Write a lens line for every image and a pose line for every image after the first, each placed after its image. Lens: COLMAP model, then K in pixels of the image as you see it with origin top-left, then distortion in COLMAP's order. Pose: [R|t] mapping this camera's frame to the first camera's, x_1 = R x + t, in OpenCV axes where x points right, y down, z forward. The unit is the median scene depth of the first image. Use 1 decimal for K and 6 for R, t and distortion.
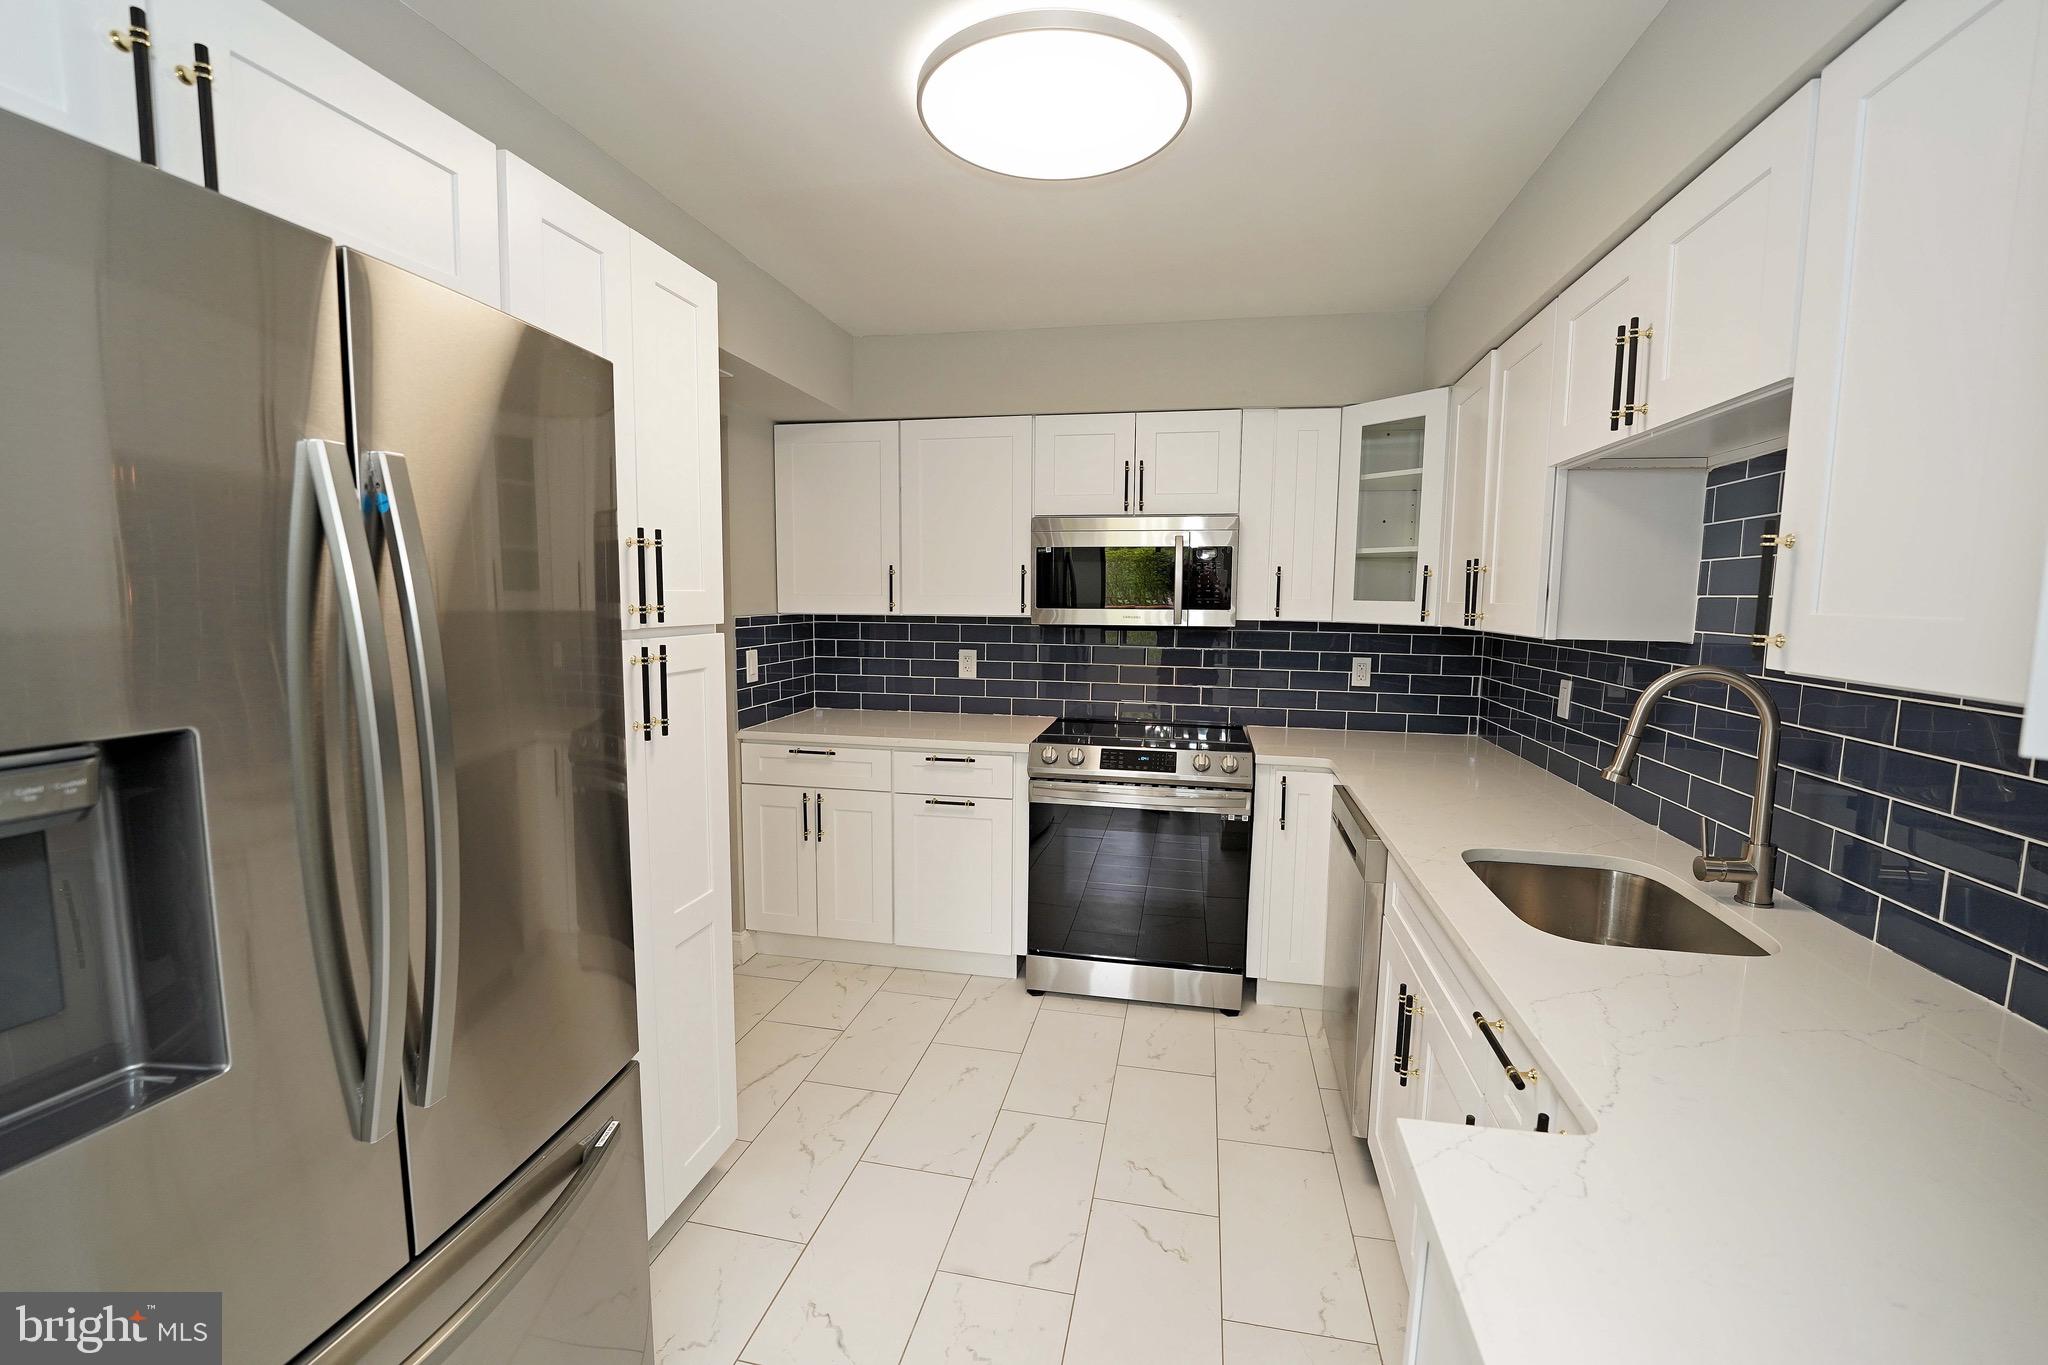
lens RADIAL K [[657.6, 0, 1088.9], [0, 657.6, 658.6], [0, 0, 1]] dist [-0.001304, -0.000031]
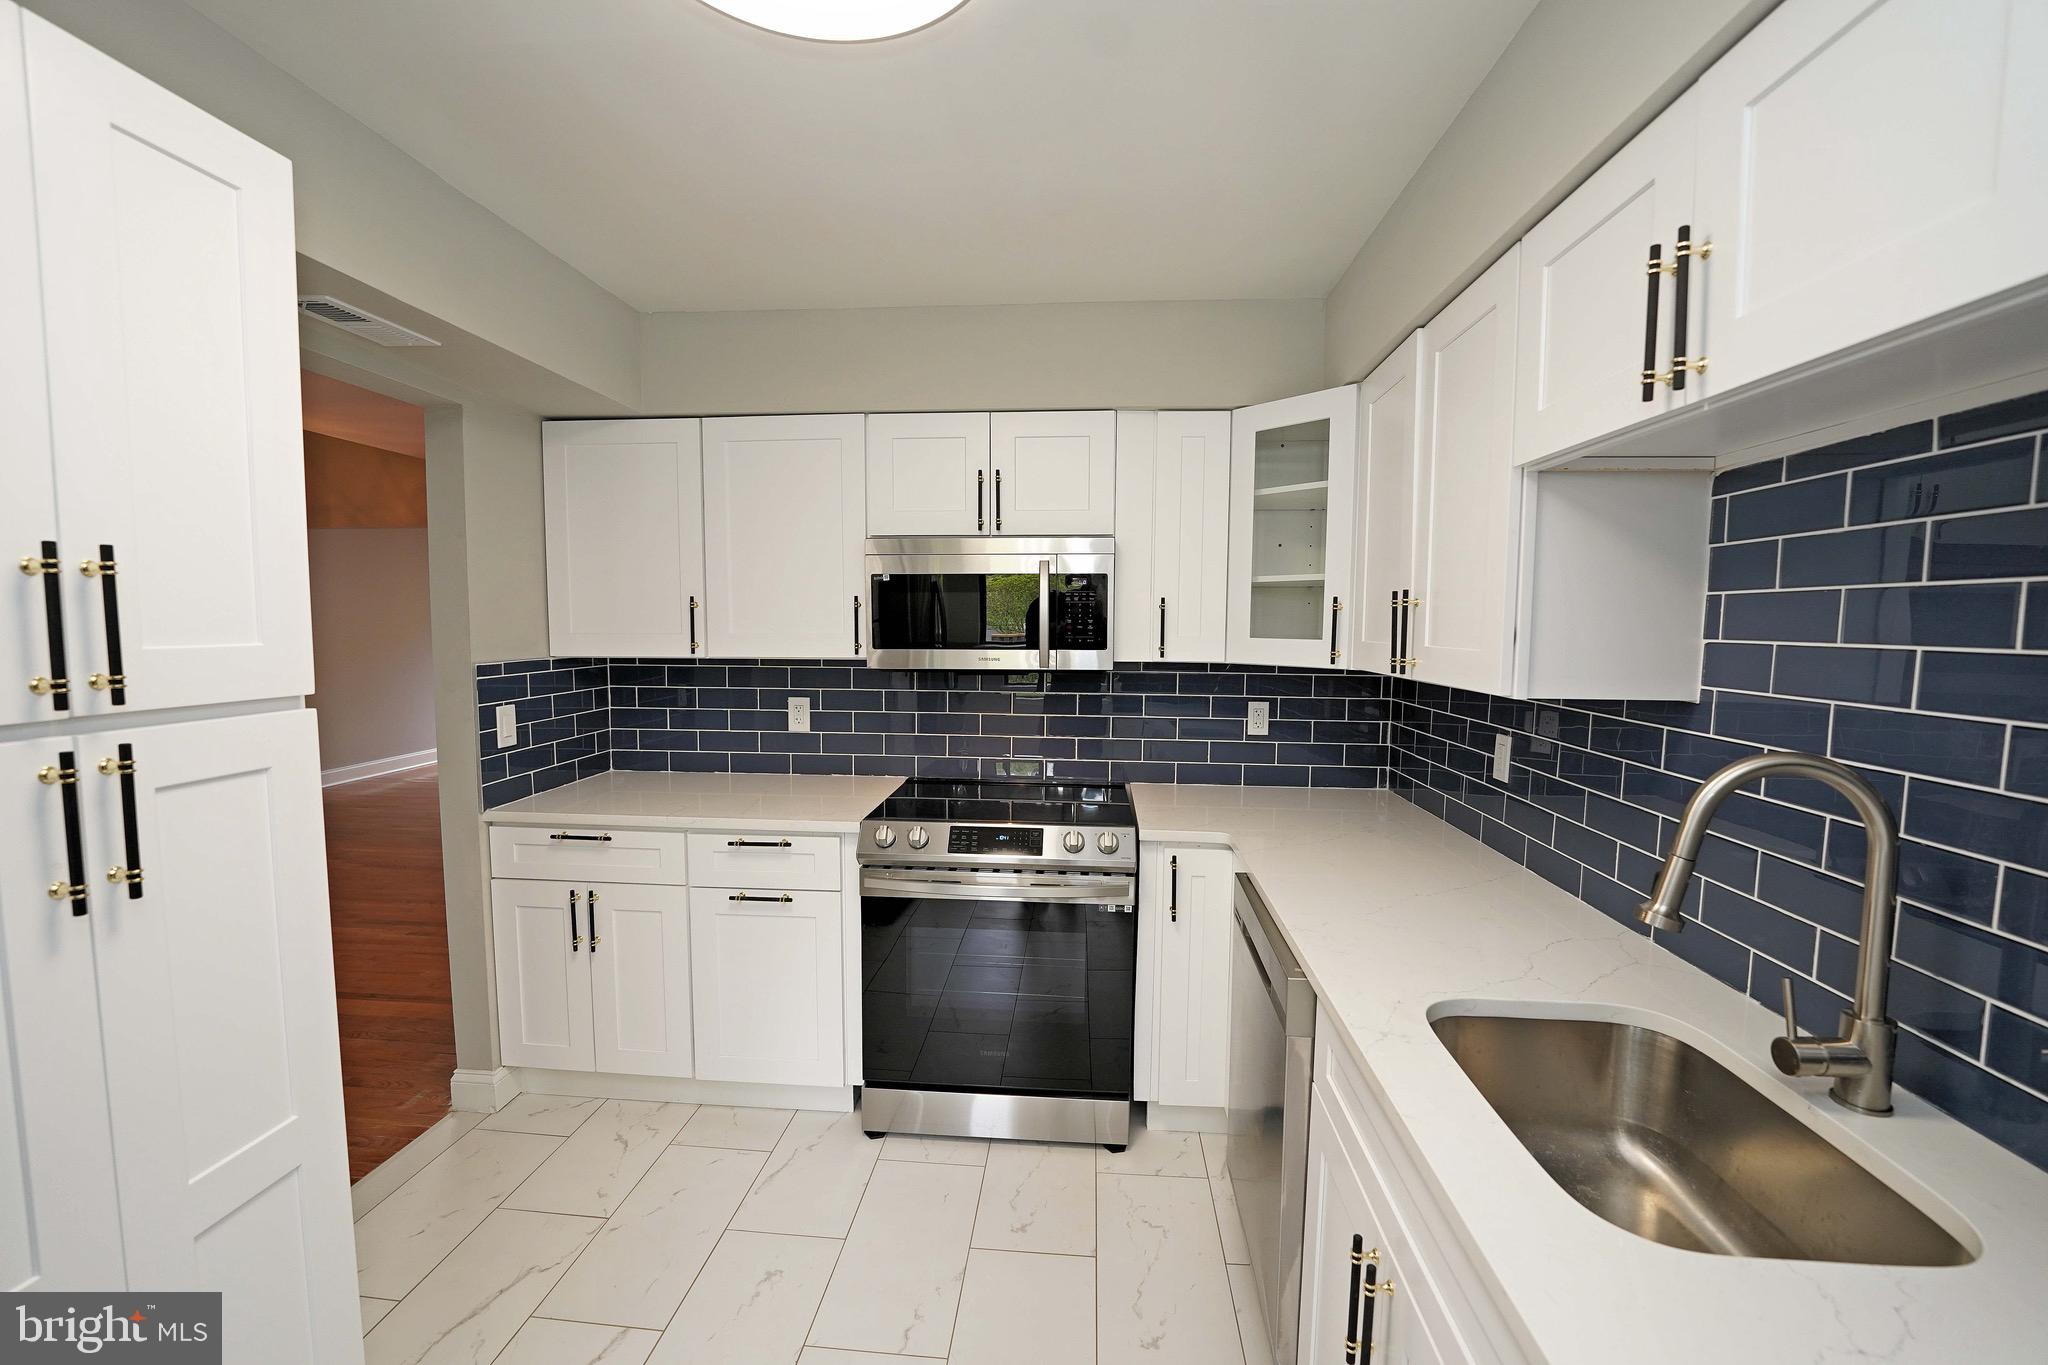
lens RADIAL K [[686.1, 0, 1045.4], [0, 686.1, 678.5], [0, 0, 1]] dist [0.000211, -0.000003]
pose [[0.994036, -0.015692, 0.107915, 0.045034], [0.017482, 0.999725, -0.015660, -0.026369], [-0.107639, 0.017453, 0.994037, 0.150953]]
